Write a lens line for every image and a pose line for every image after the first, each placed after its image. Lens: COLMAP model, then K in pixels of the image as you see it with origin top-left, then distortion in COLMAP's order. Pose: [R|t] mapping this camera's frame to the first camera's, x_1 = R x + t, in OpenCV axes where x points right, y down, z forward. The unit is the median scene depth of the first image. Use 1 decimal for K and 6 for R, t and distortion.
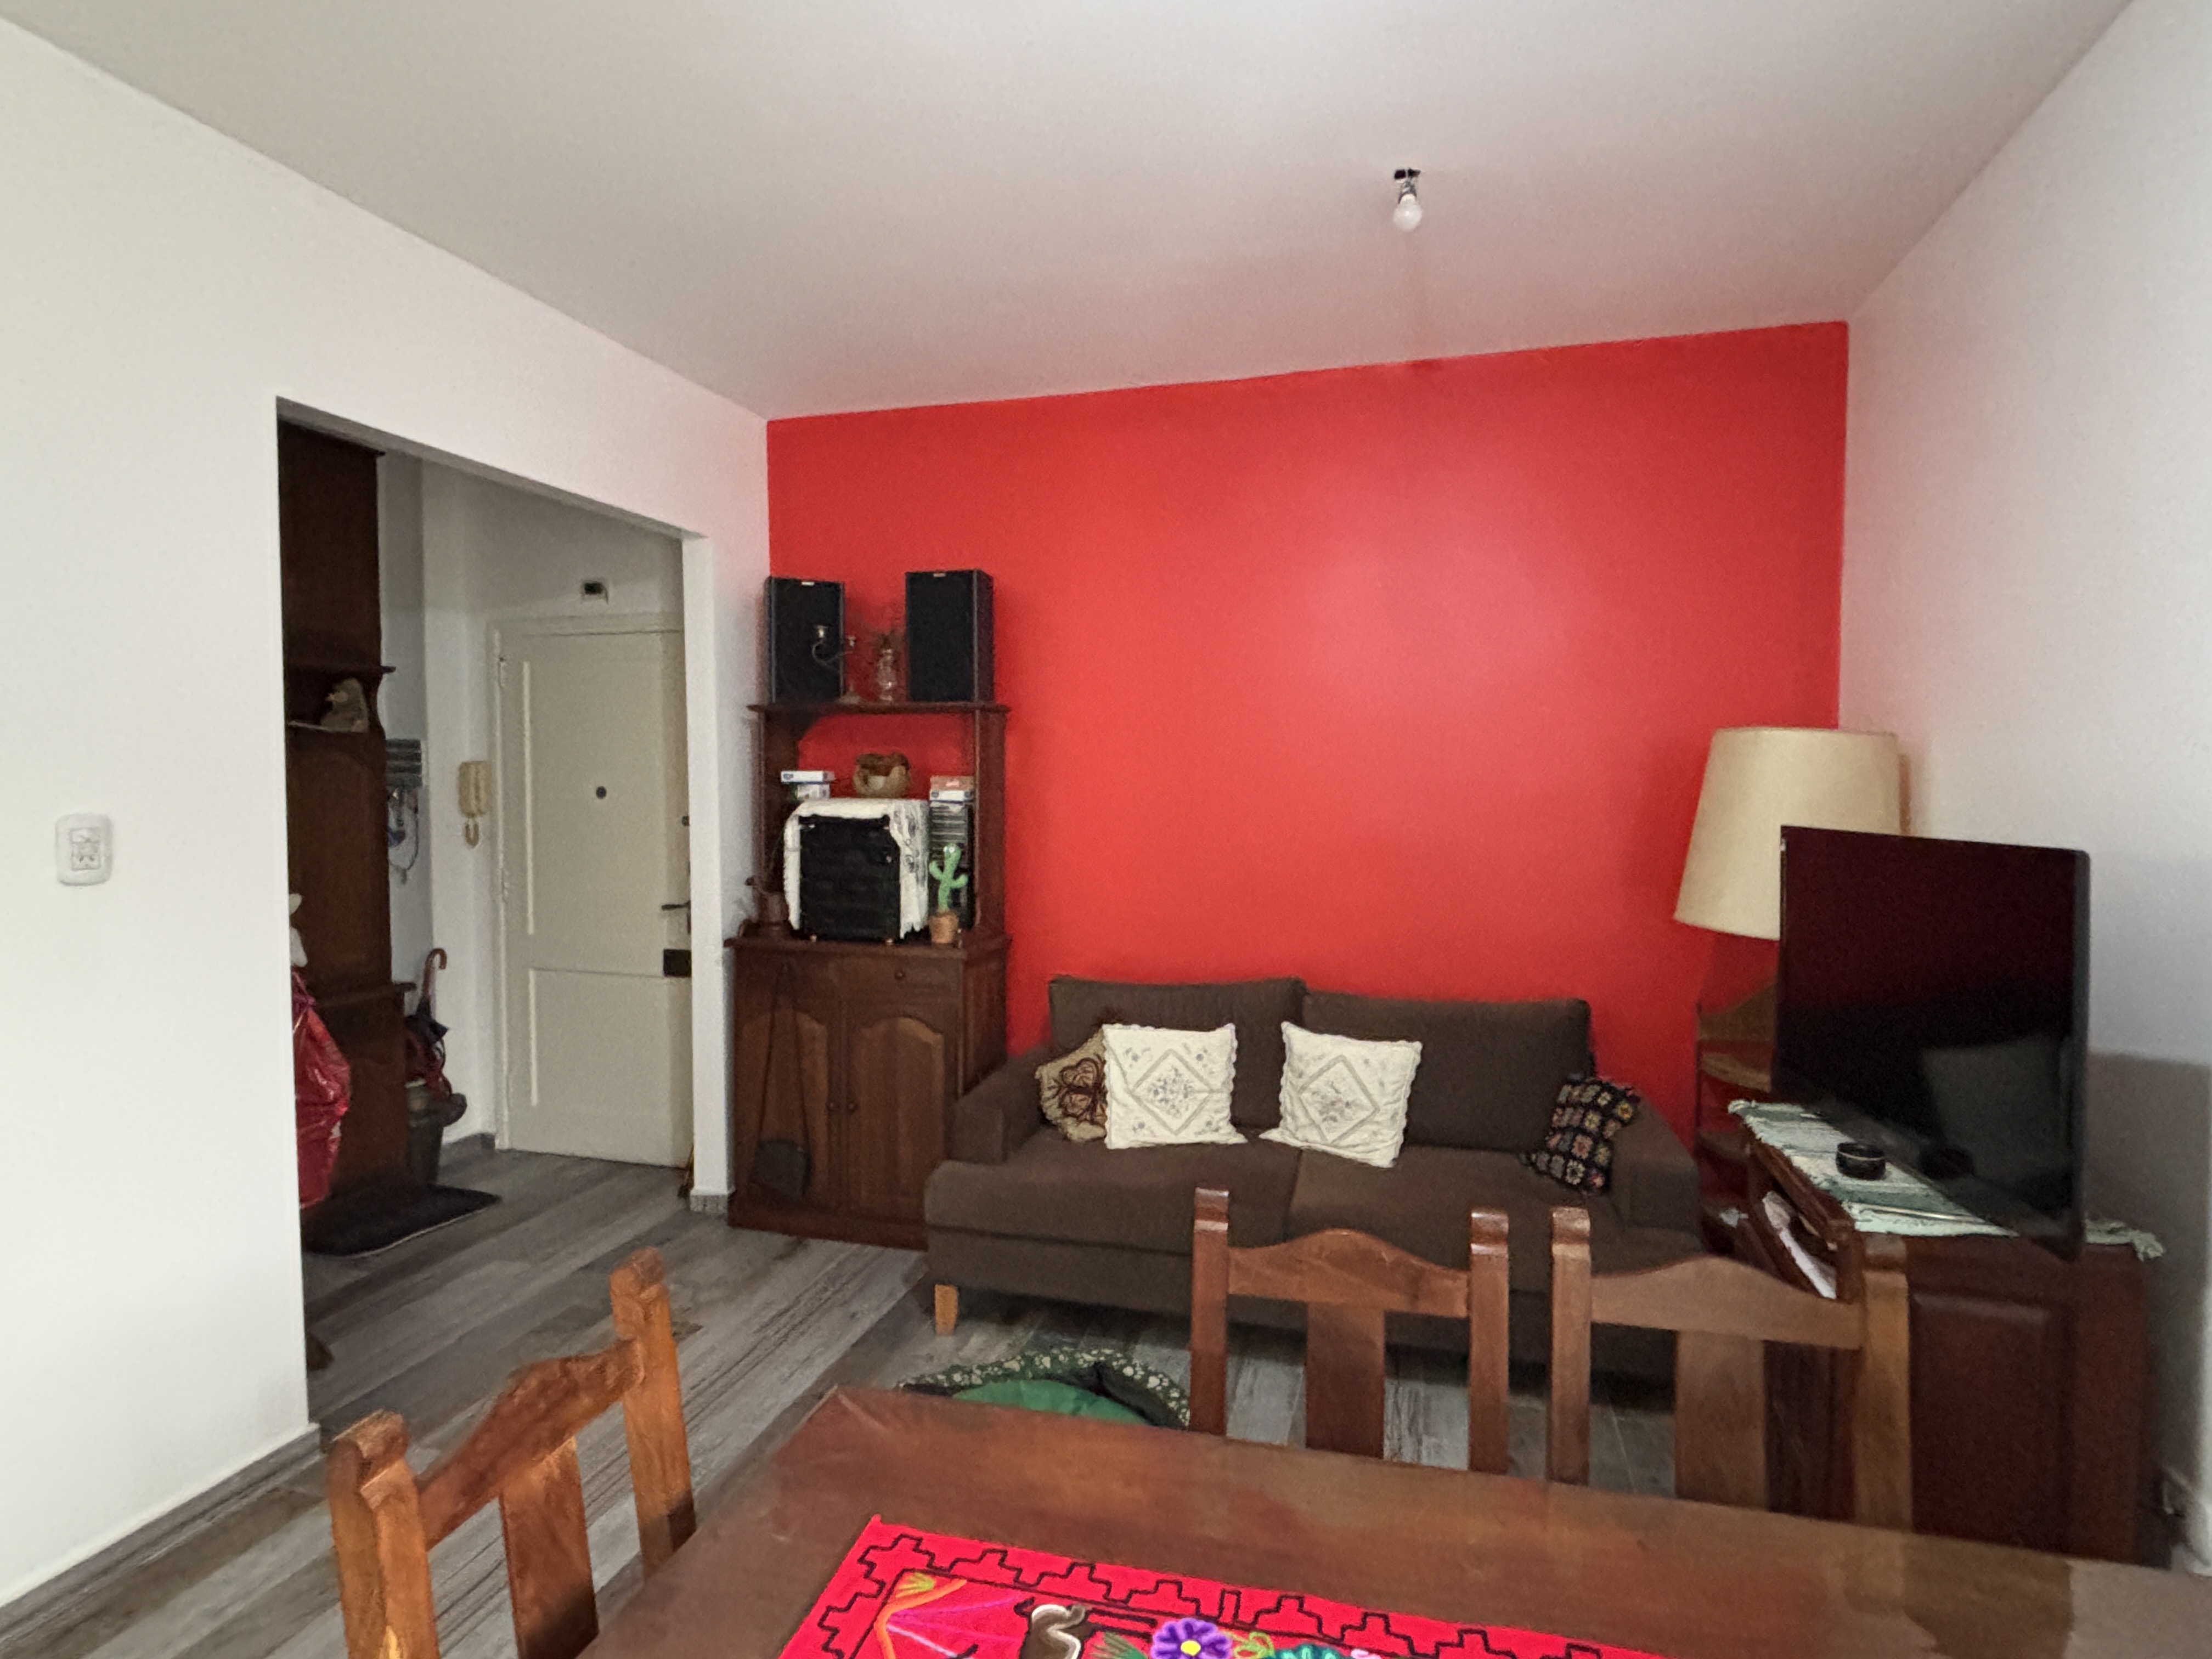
lens RADIAL K [[1124.3, 0, 1106.0], [0, 1124.3, 829.5], [0, 0, 1]] dist [0.073983, -0.074420]
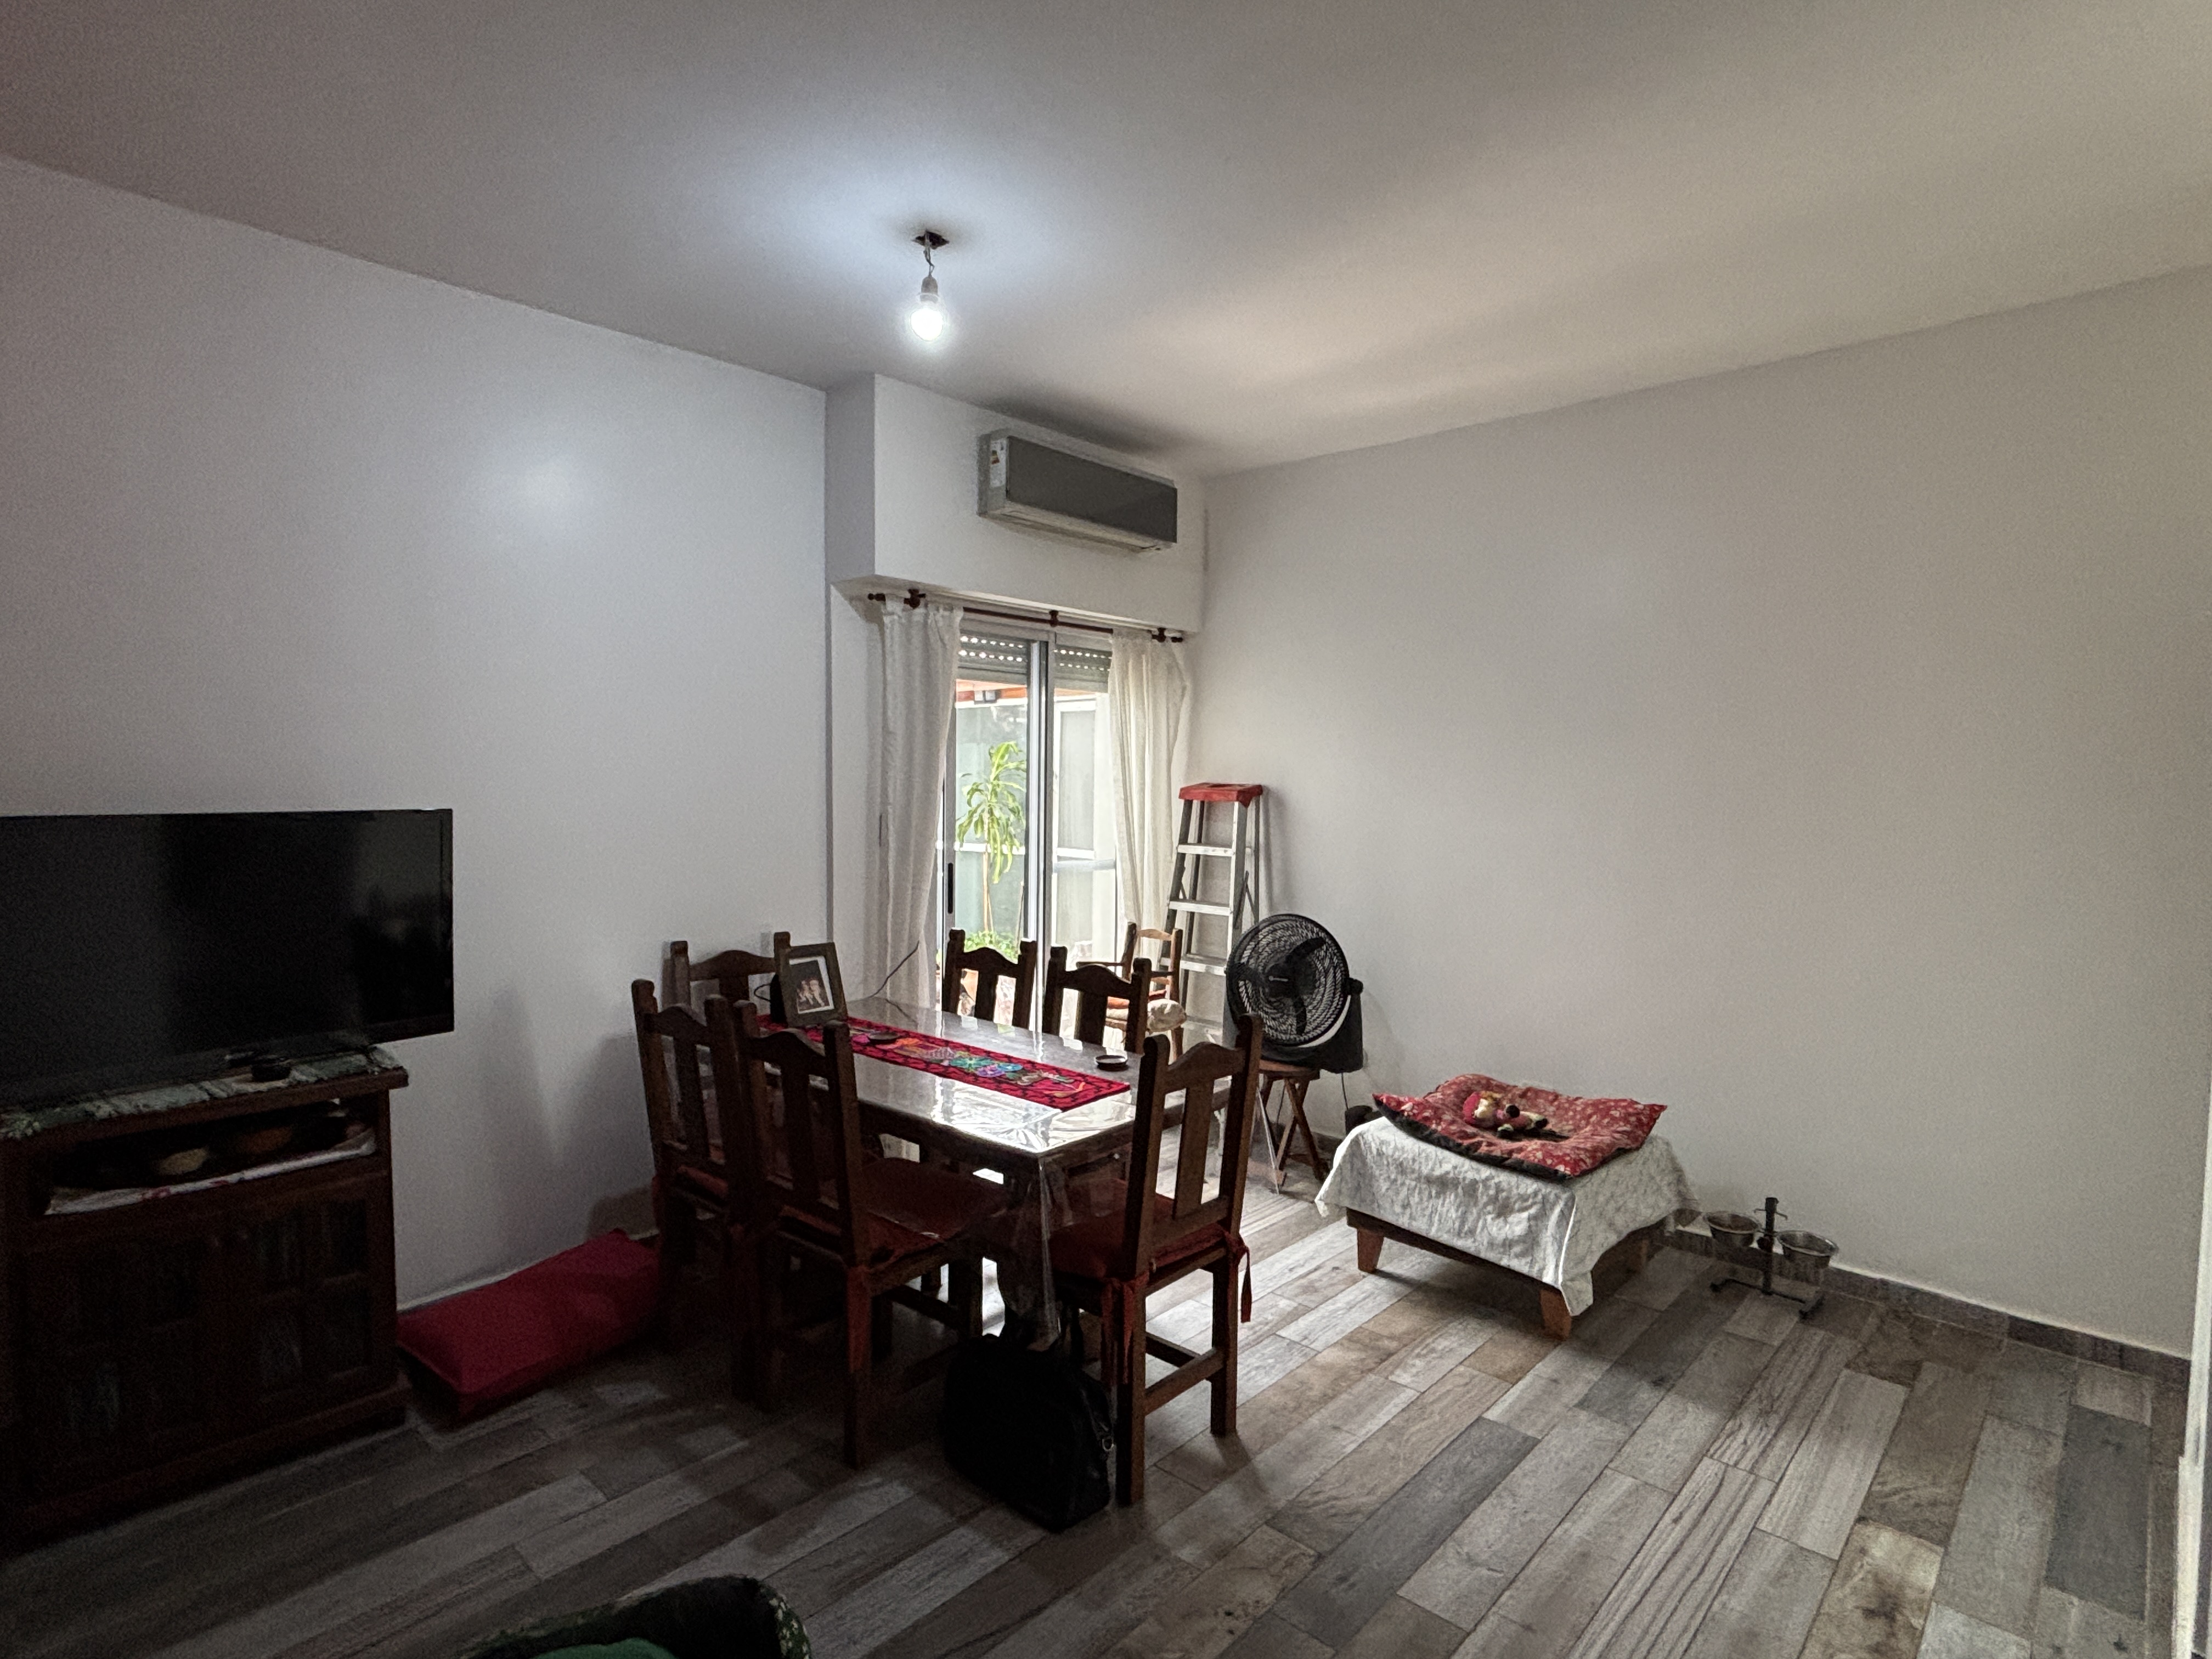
lens RADIAL K [[1132.9, 0, 1084.8], [0, 1132.9, 821.7], [0, 0, 1]] dist [0.022650, -0.023011]
pose [[-0.879457, -0.025726, 0.475283, -0.424423], [0.012038, 0.997017, 0.076242, -0.039825], [-0.475826, 0.072773, -0.876523, 0.957237]]
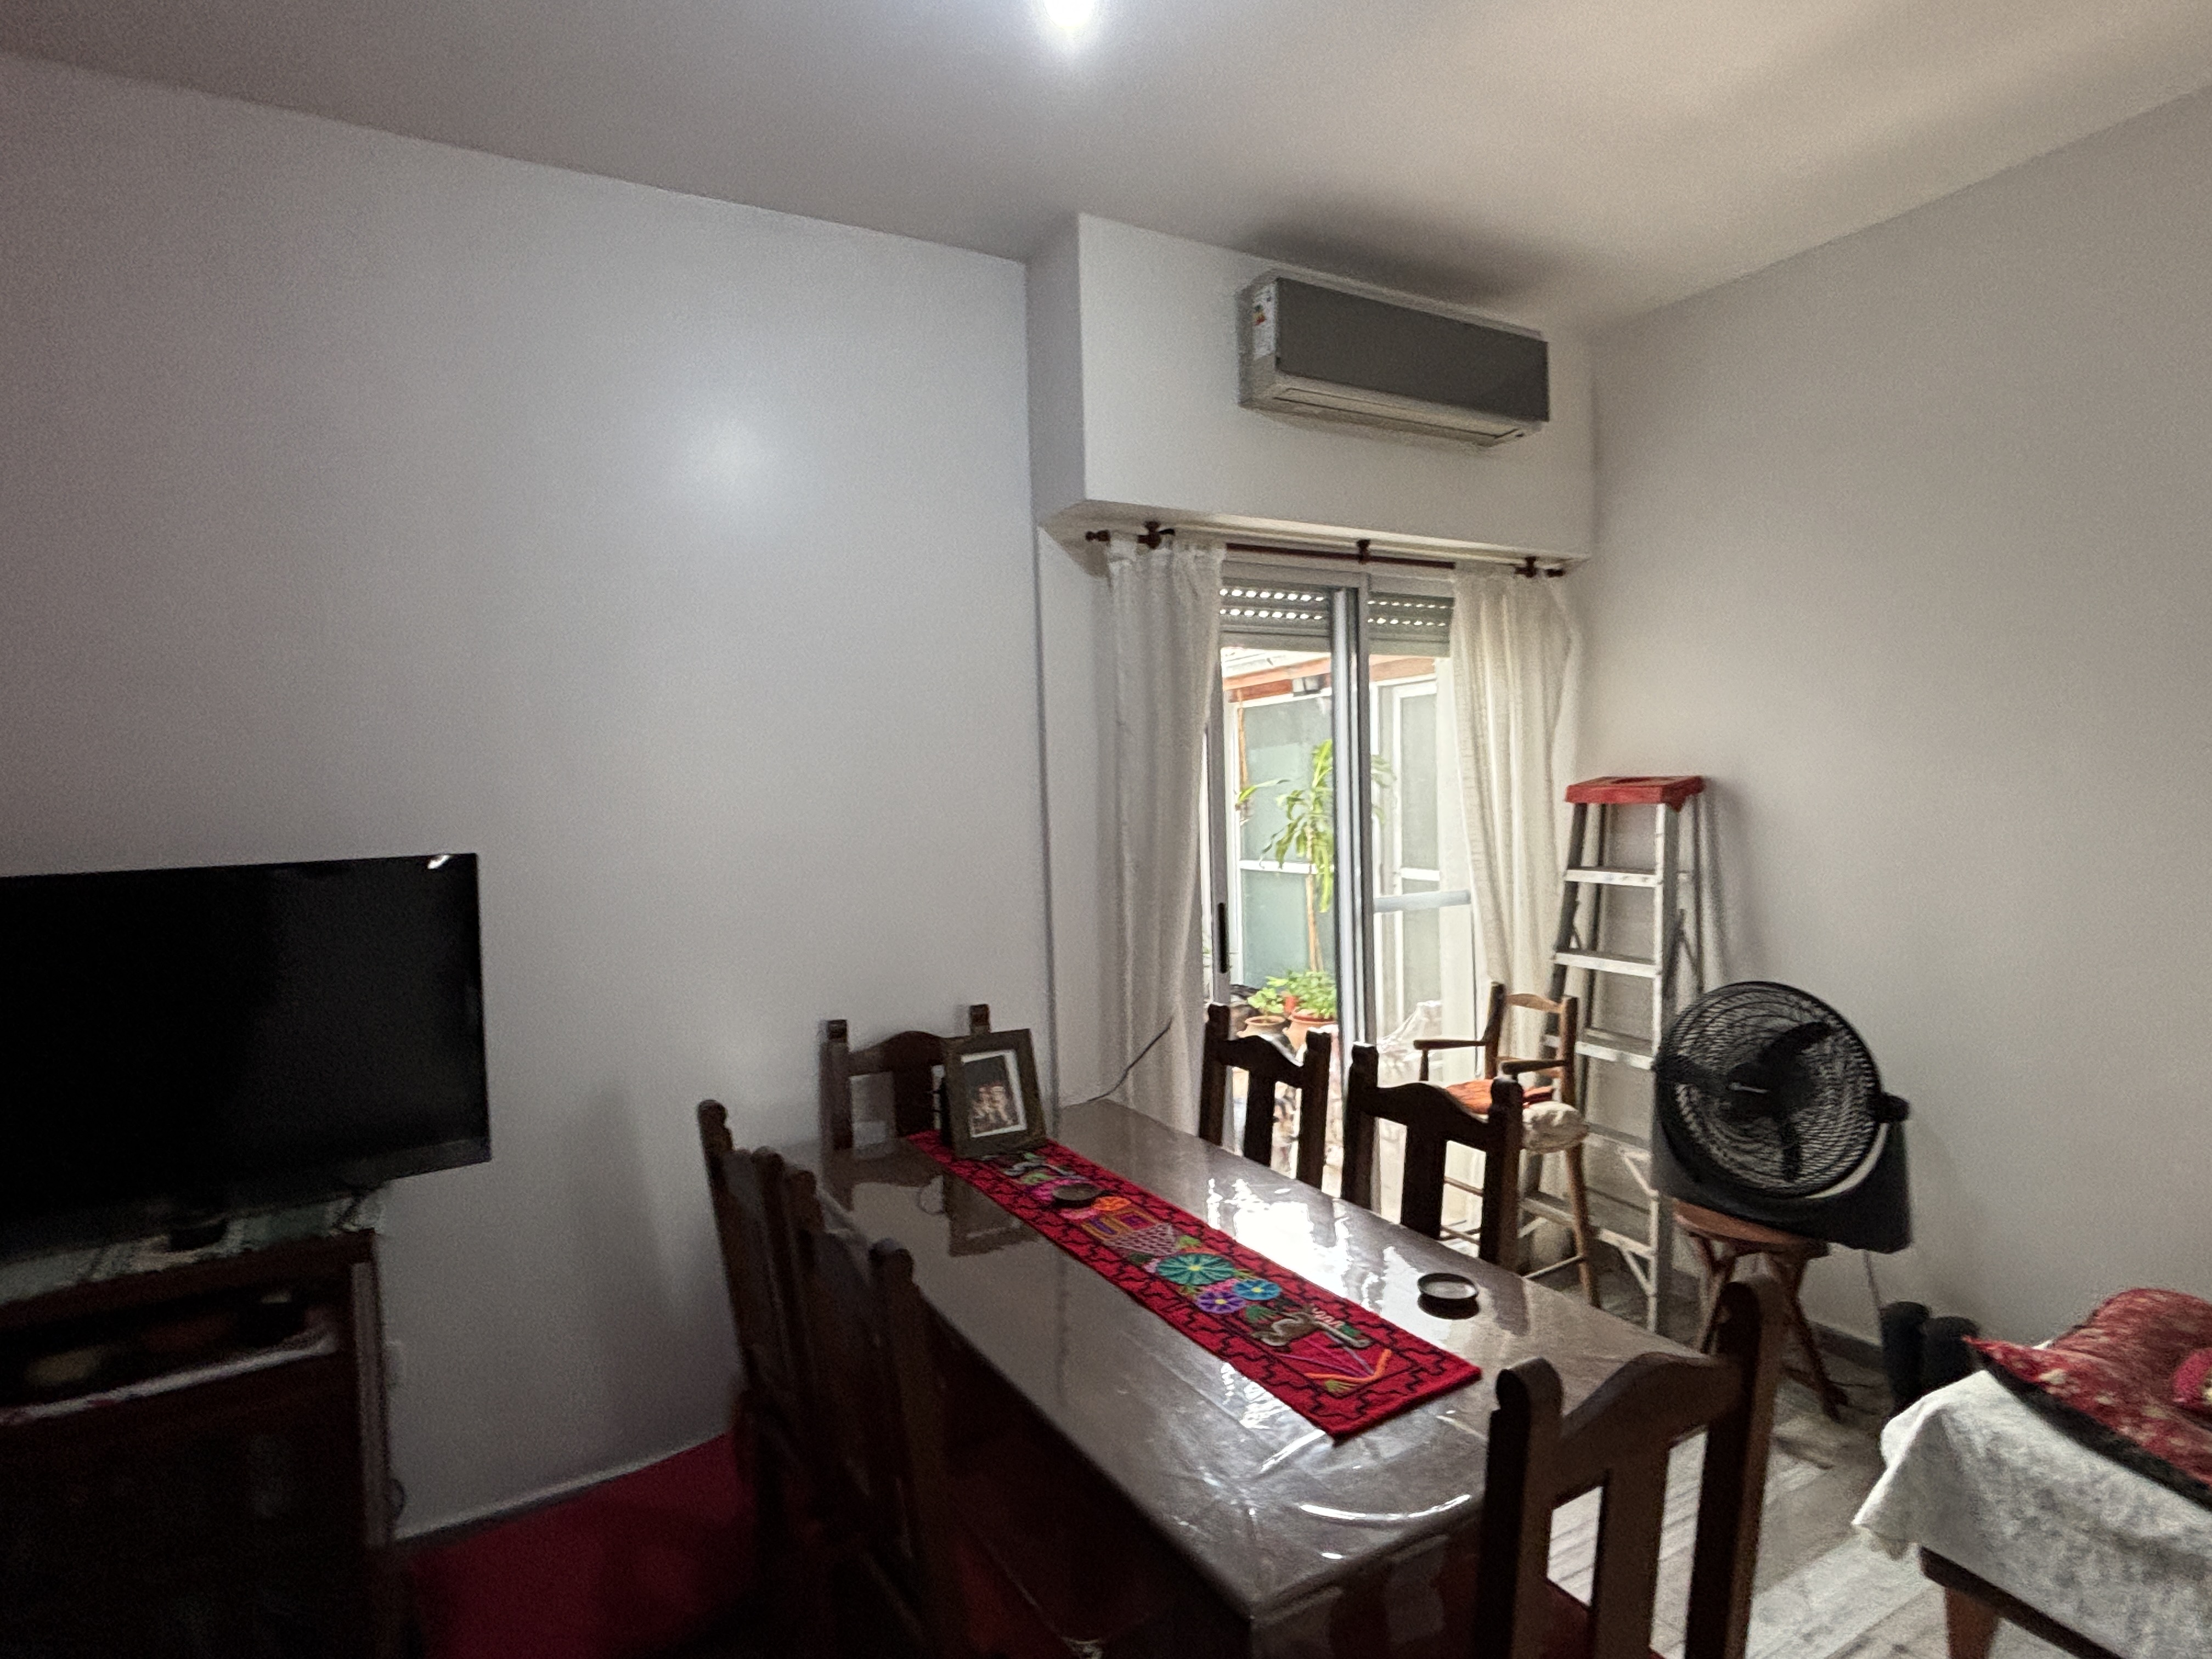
lens RADIAL K [[1132.9, 0, 1084.8], [0, 1132.9, 821.7], [0, 0, 1]] dist [0.022650, -0.023011]
pose [[-0.687443, 0.002429, 0.726234, -0.279147], [0.061888, 0.996553, 0.055249, -0.021708], [-0.723597, 0.082926, -0.685224, 0.626496]]
